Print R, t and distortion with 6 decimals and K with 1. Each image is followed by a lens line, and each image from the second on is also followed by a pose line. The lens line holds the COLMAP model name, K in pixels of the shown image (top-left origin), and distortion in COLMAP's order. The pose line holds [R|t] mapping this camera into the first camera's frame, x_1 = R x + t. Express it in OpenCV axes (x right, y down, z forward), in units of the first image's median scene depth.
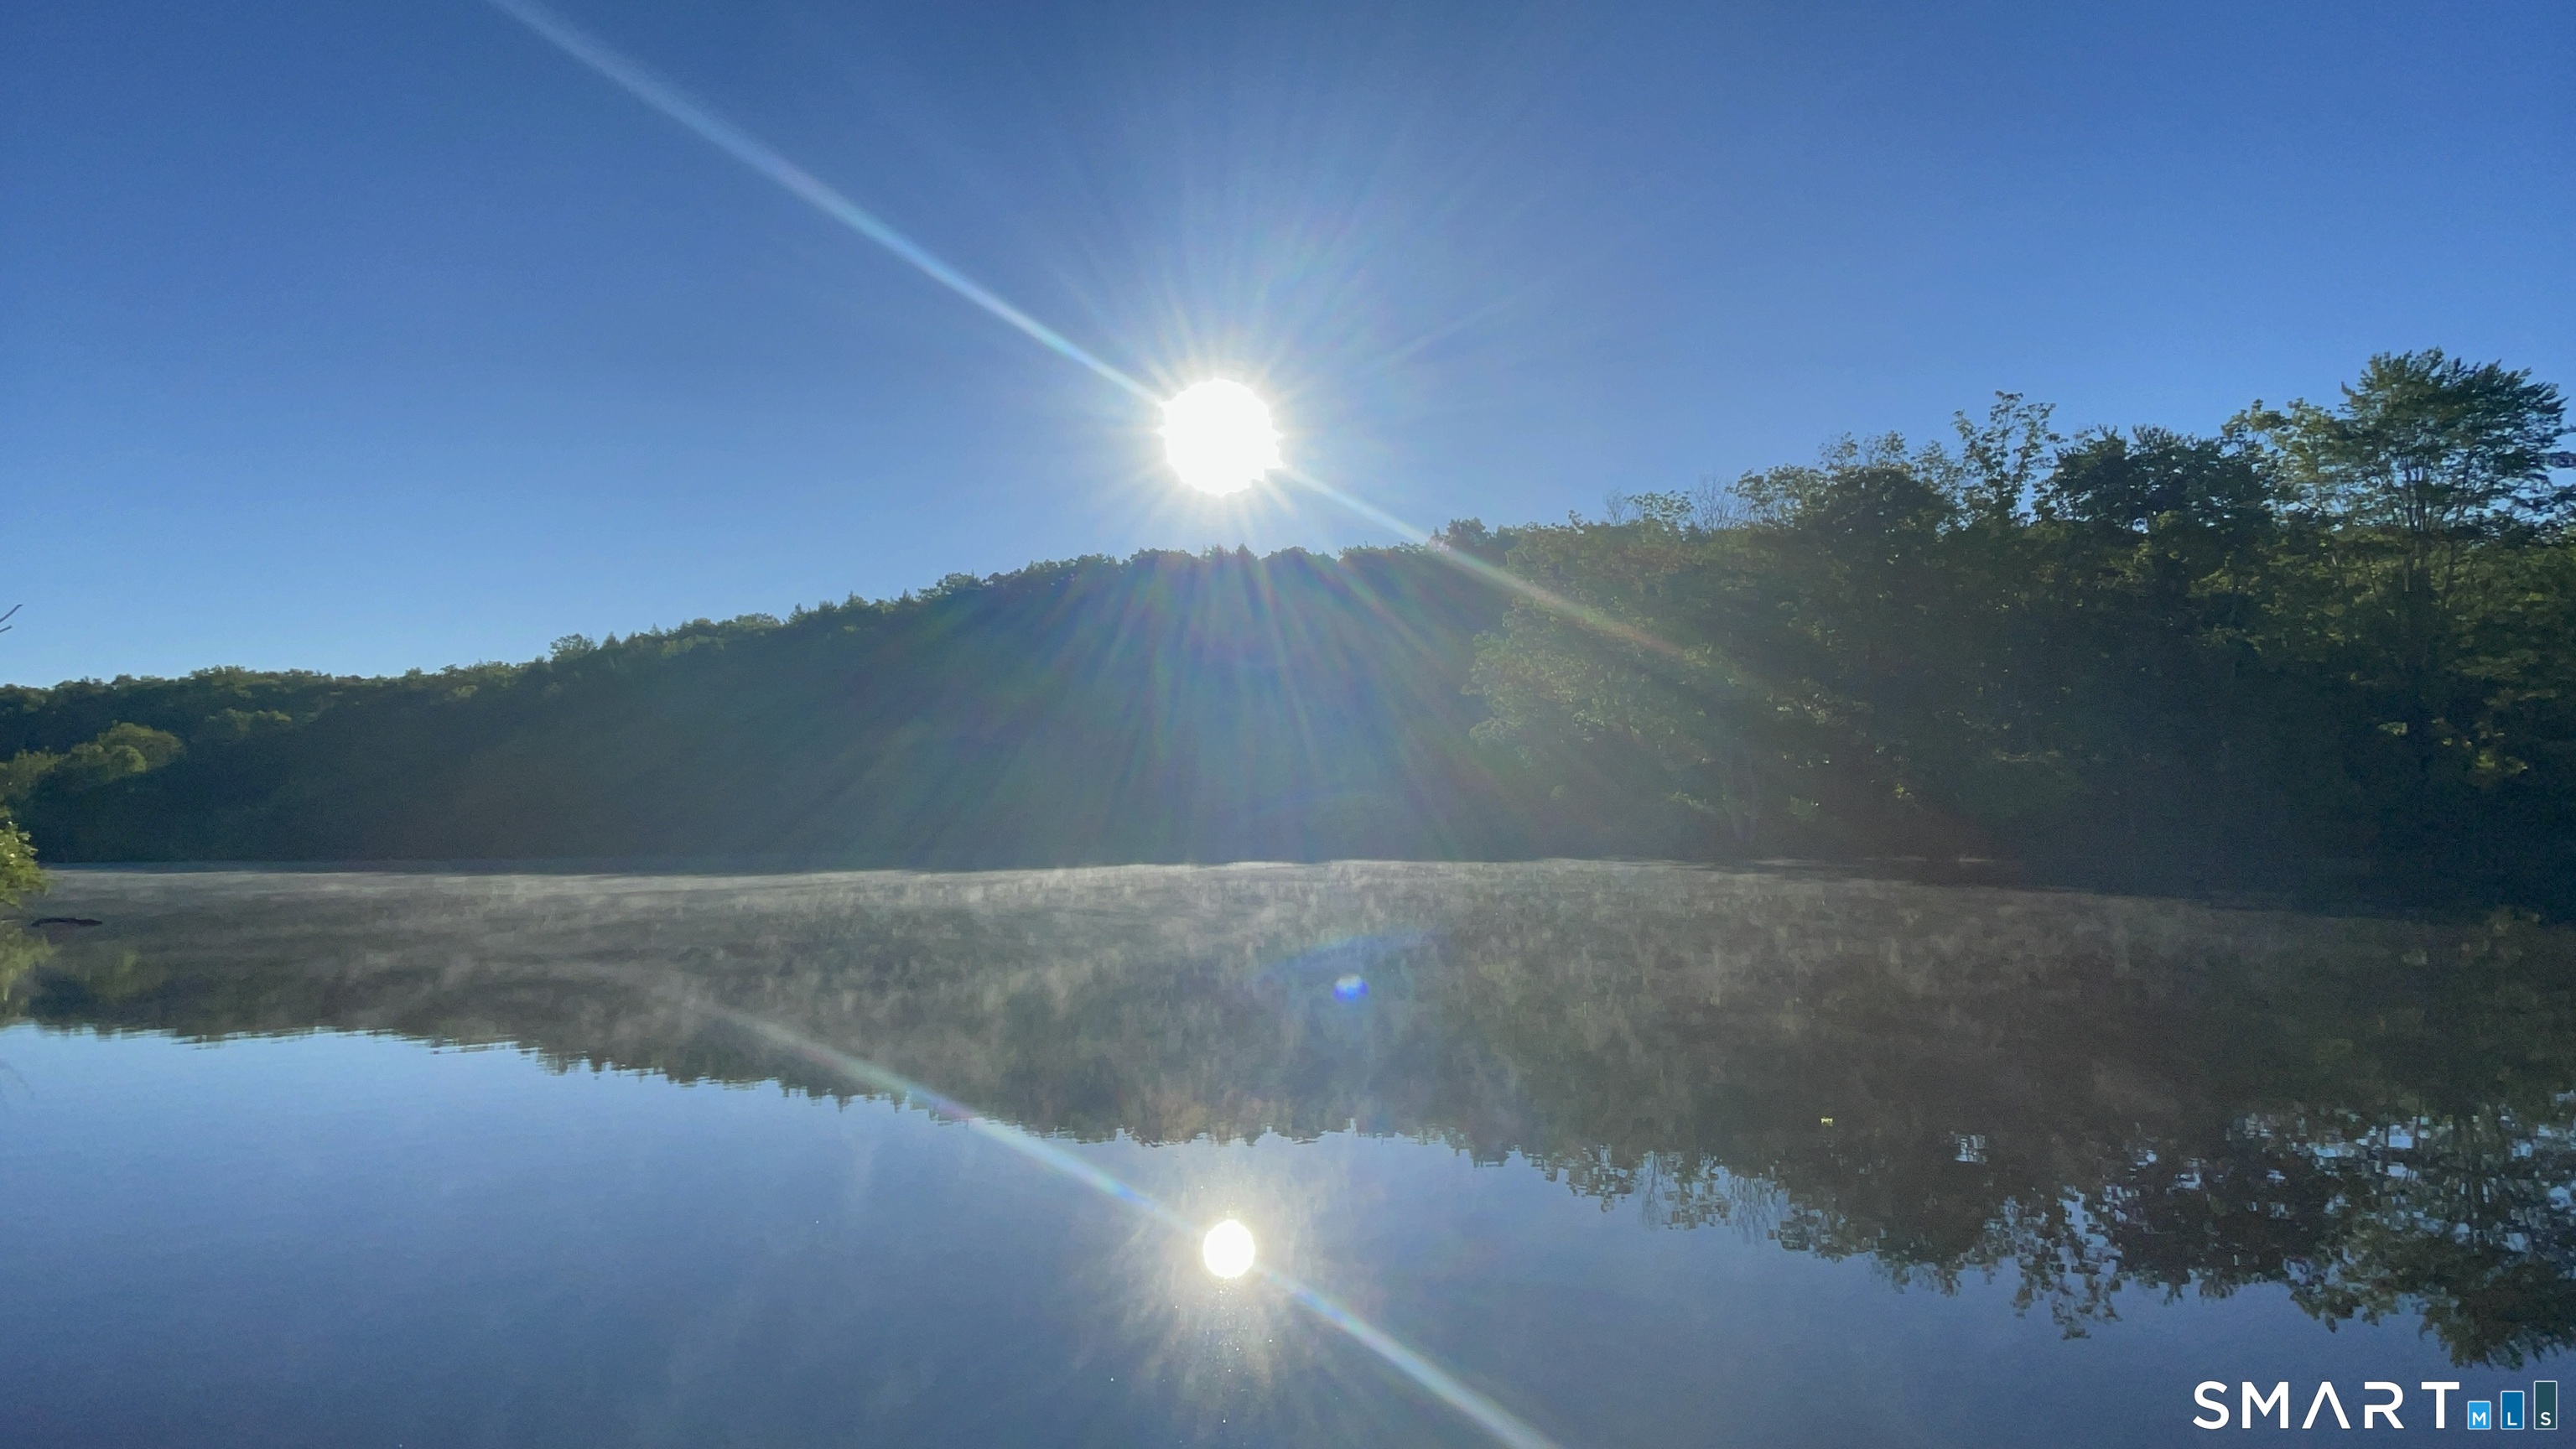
lens RADIAL K [[1106.2, 0, 1289.3], [0, 1106.2, 722.3], [0, 0, 1]] dist [-0.009287, -0.000005]
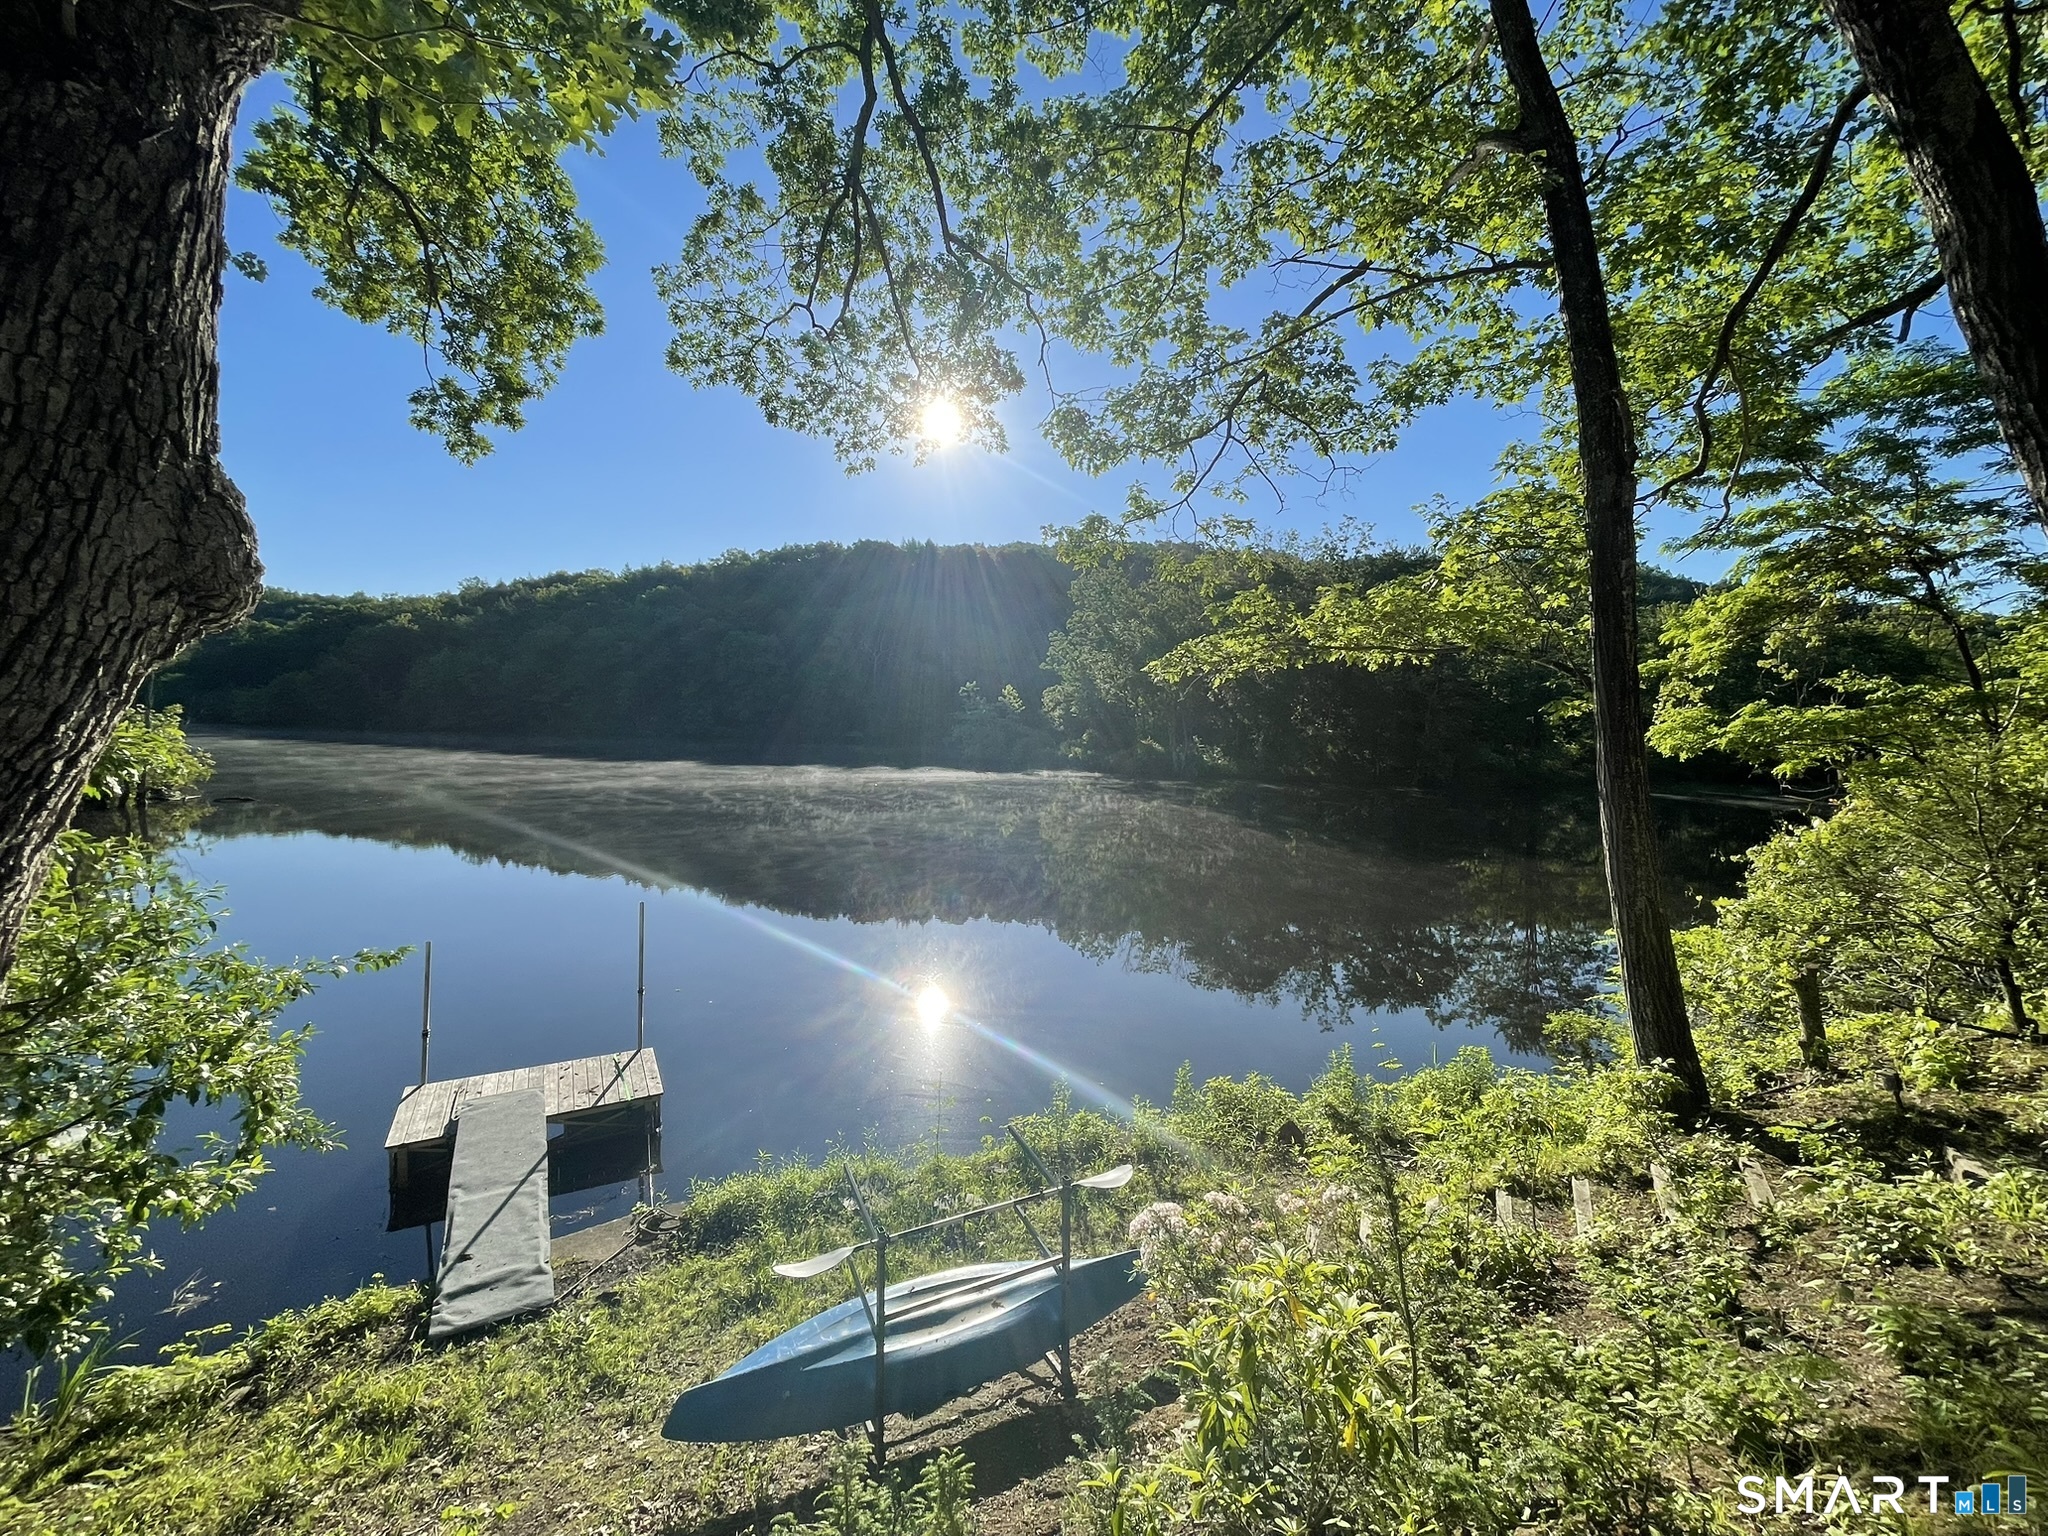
lens RADIAL K [[821.8, 0, 1025.2], [0, 821.8, 761.9], [0, 0, 1]] dist [-0.002330, -0.000225]
pose [[0.998666, 0.043861, 0.027250, 0.072580], [-0.047488, 0.987379, 0.151090, -0.039110], [-0.020279, -0.152182, 0.988144, -0.145510]]
